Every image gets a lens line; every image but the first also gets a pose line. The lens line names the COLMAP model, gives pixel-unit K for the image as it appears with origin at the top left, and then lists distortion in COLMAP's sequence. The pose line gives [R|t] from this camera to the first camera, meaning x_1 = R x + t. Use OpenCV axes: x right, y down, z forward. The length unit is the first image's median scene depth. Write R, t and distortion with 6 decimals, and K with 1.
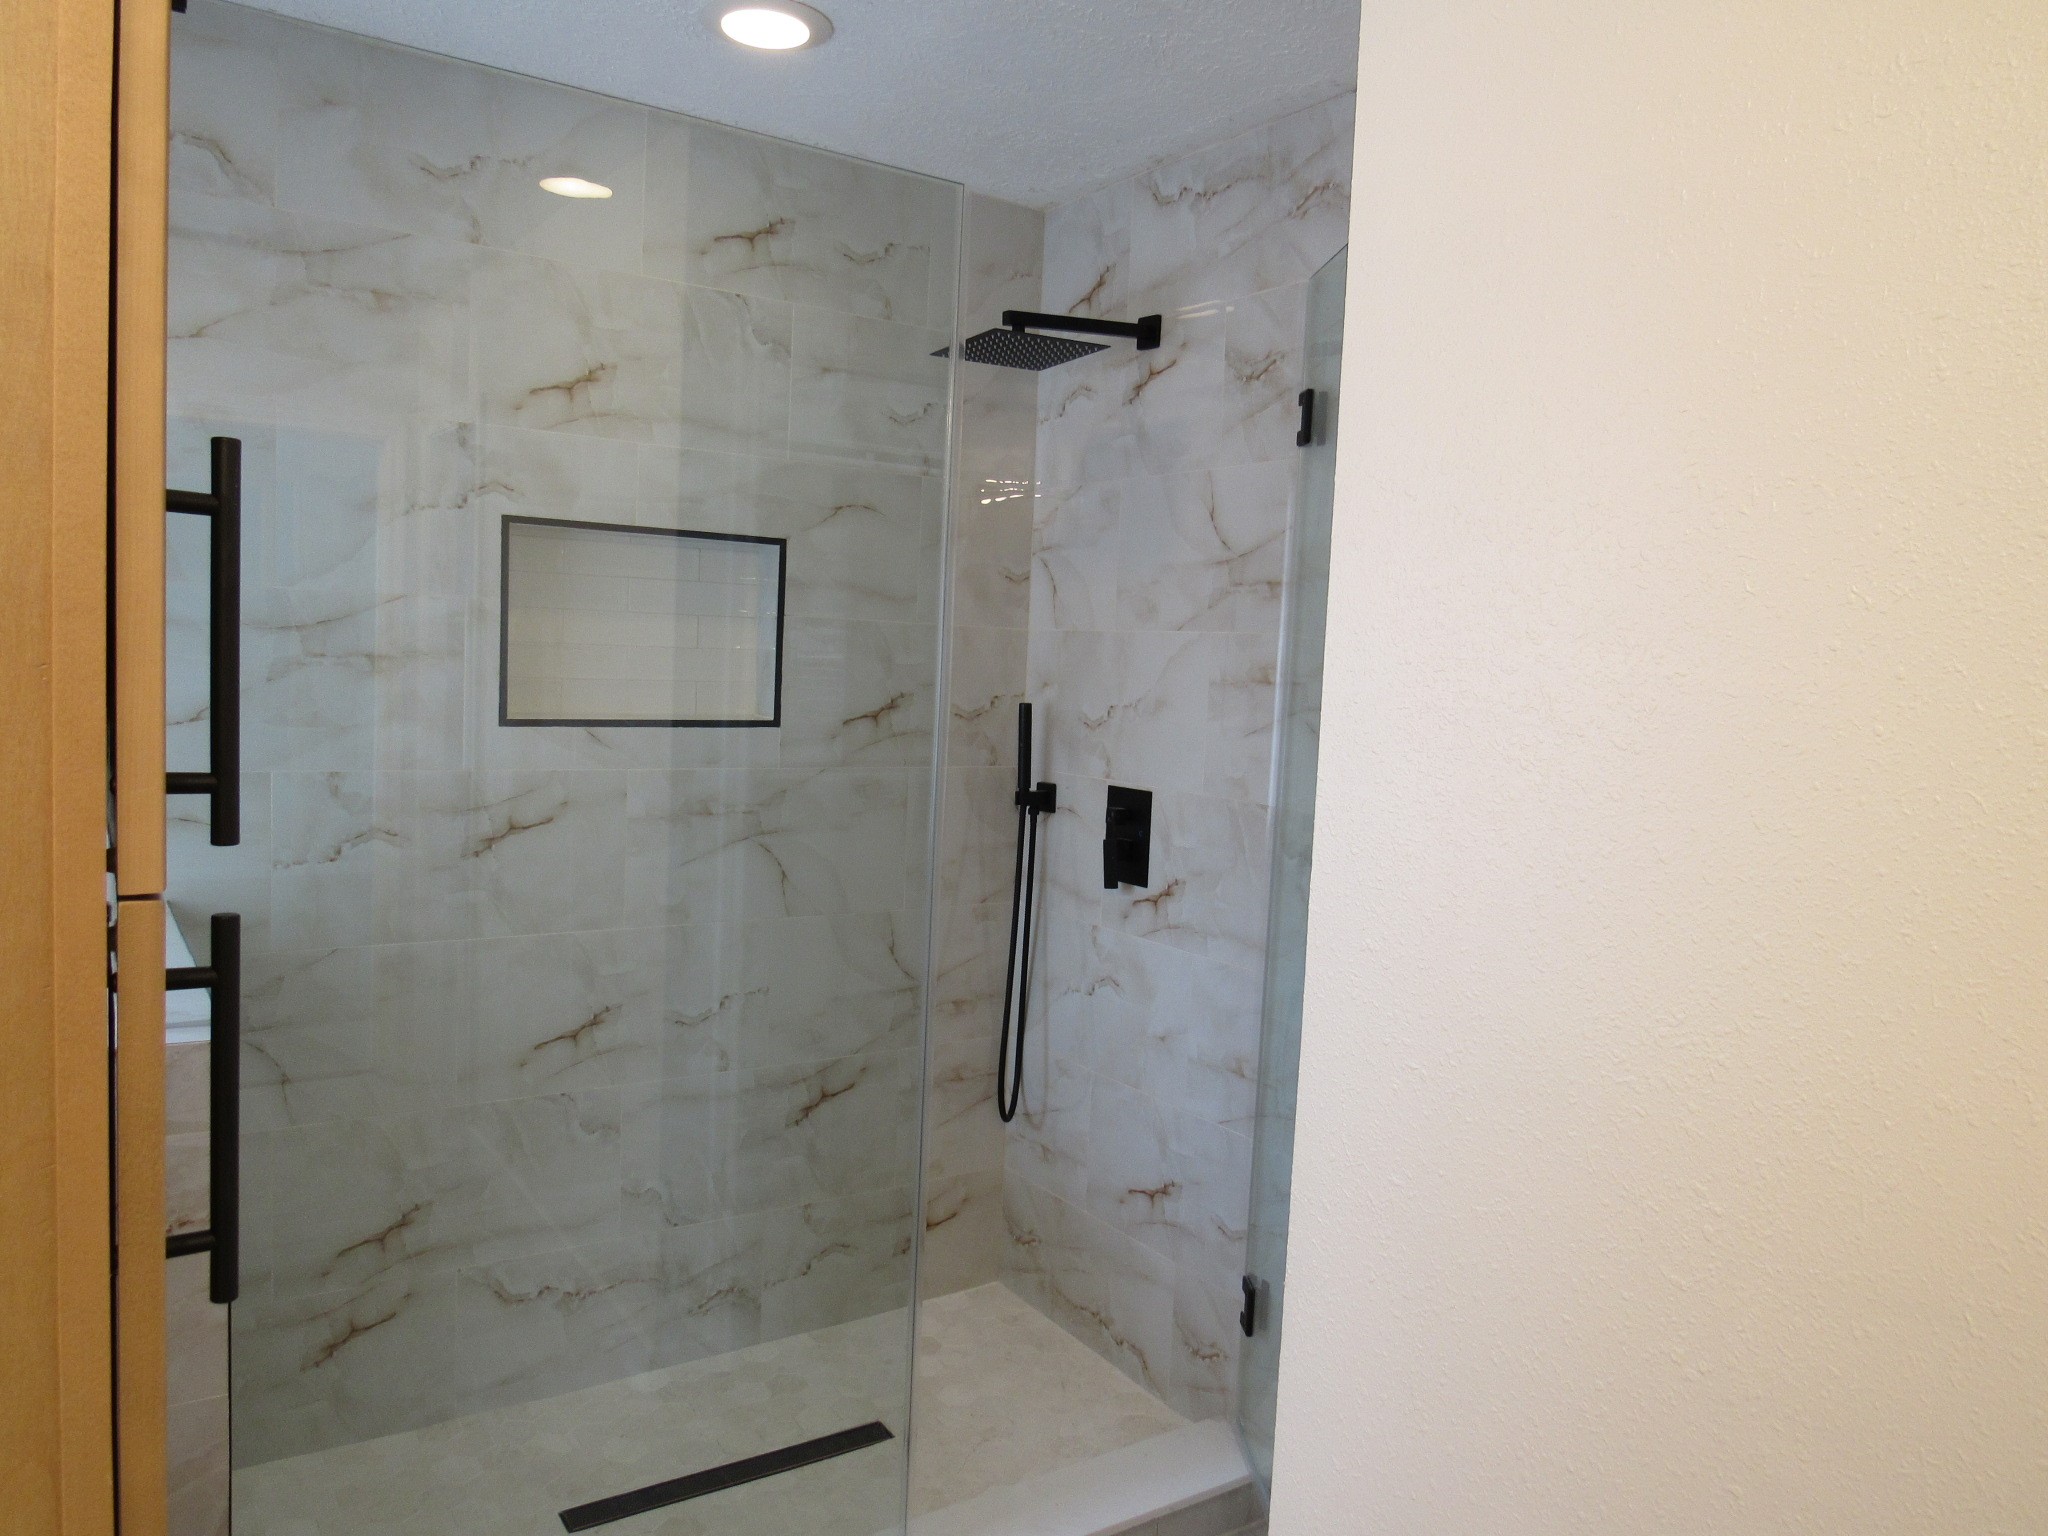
lens RADIAL K [[1463.7, 0, 1020.4], [0, 1463.7, 768.7], [0, 0, 1]] dist [-0.030874, 0.010314]
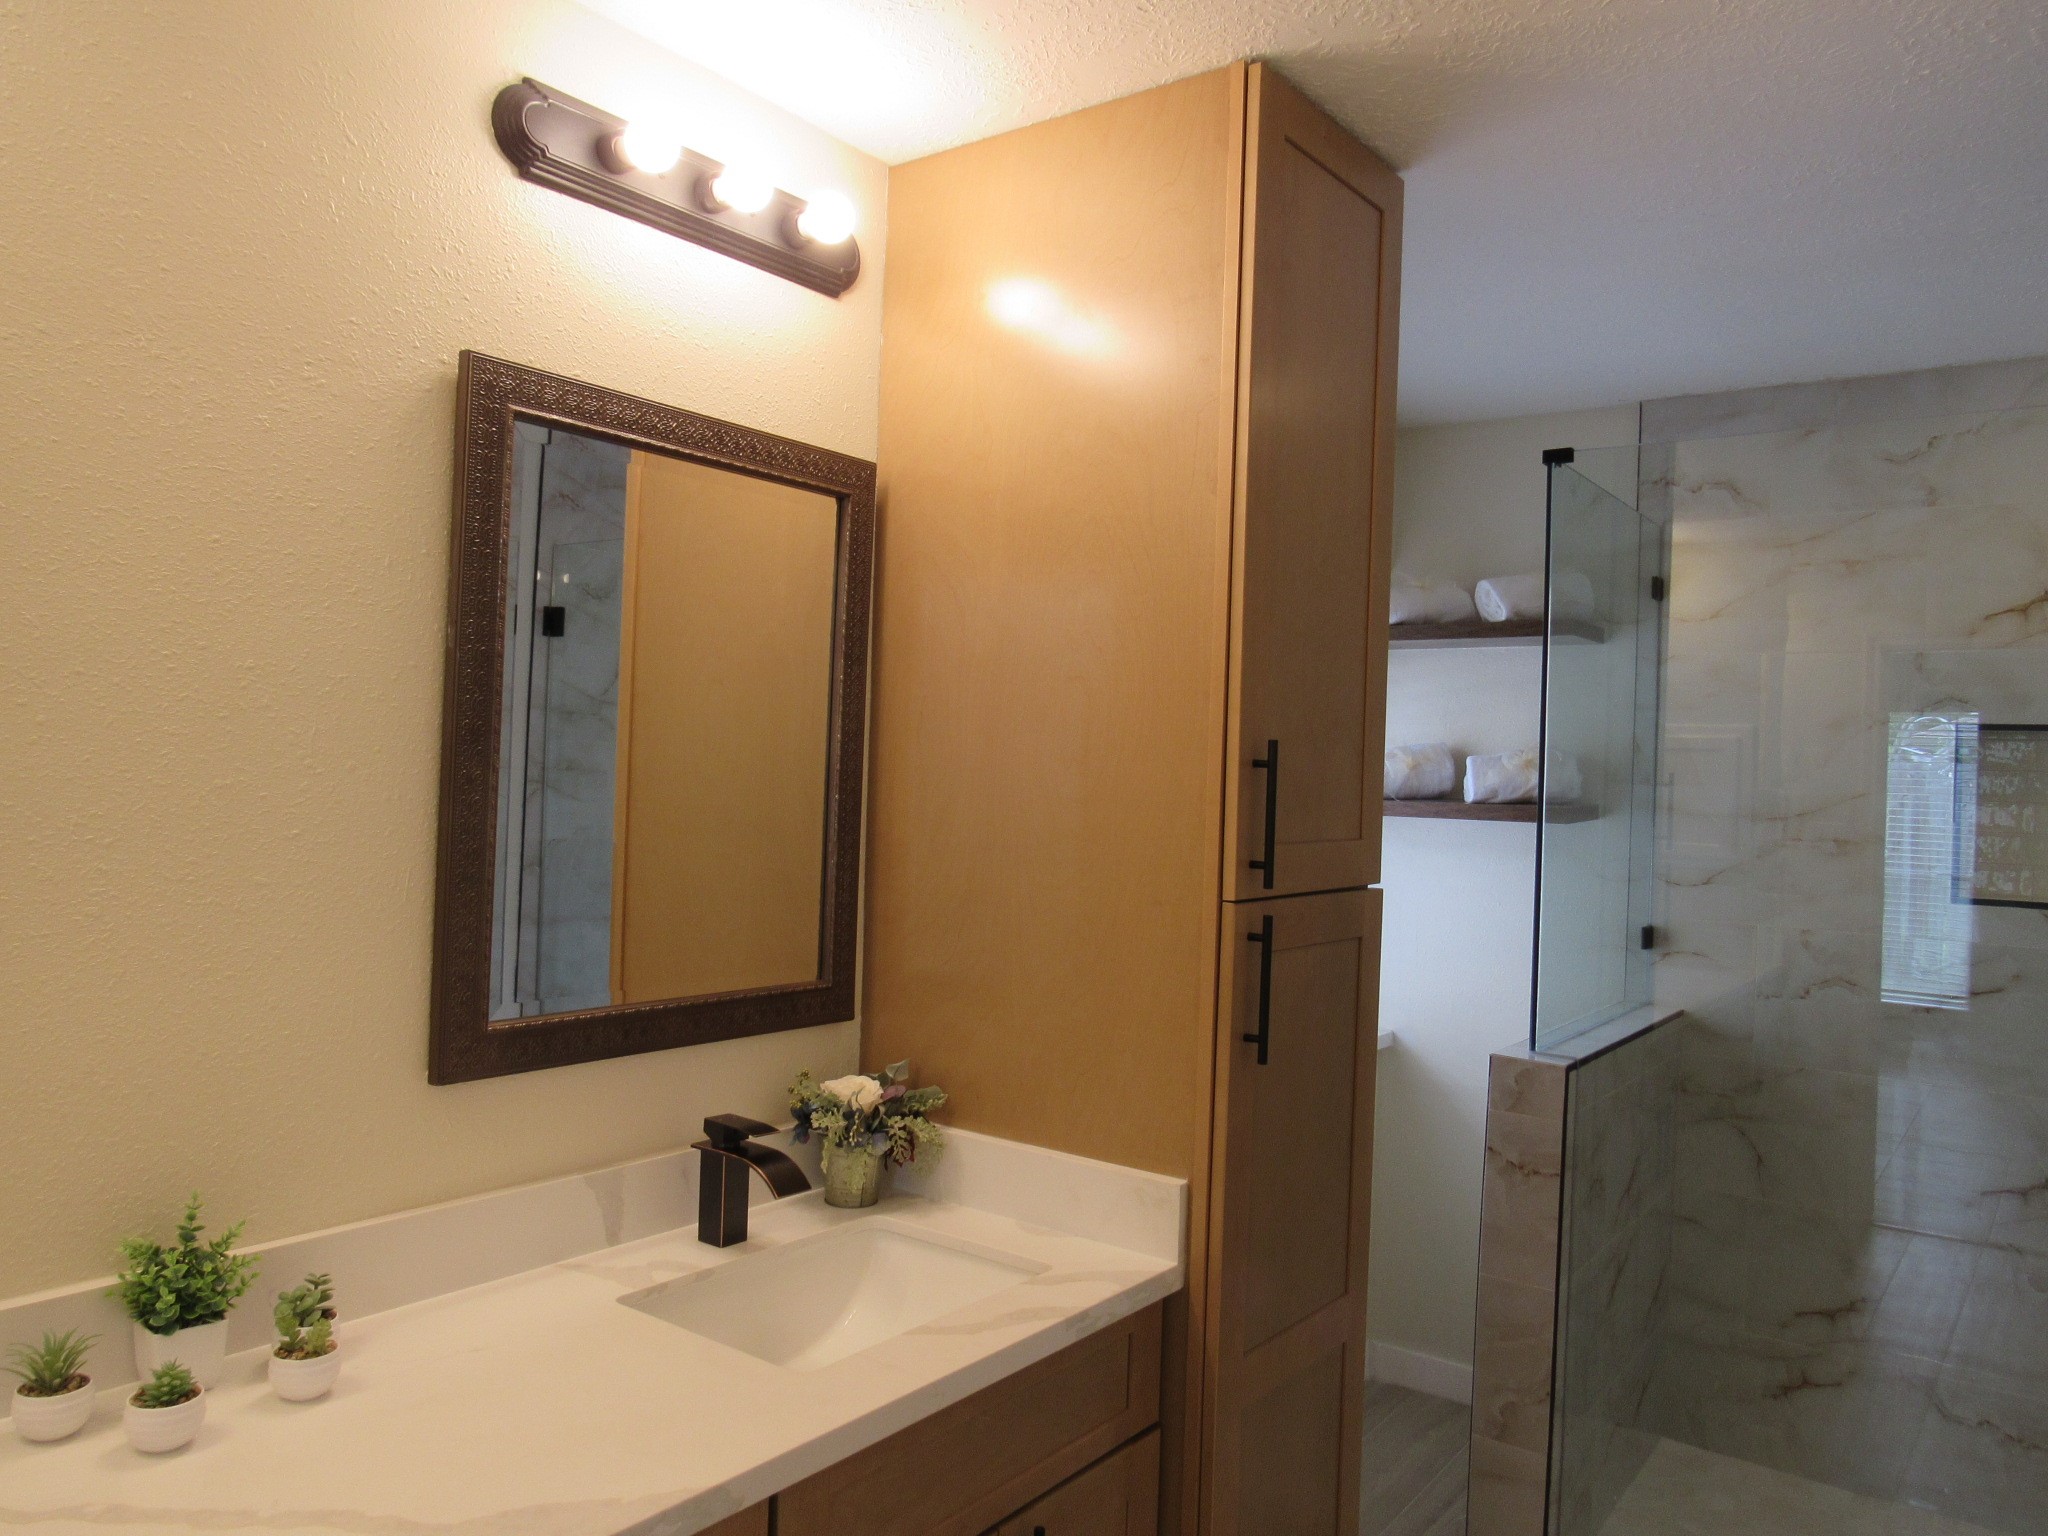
lens RADIAL K [[1463.7, 0, 1026.3], [0, 1463.7, 767.3], [0, 0, 1]] dist [-0.030874, 0.010314]
pose [[0.333186, -0.038062, -0.942093, 0.480749], [-0.094548, 0.992800, -0.073549, 0.018044], [0.938109, 0.113578, 0.327188, -0.086509]]
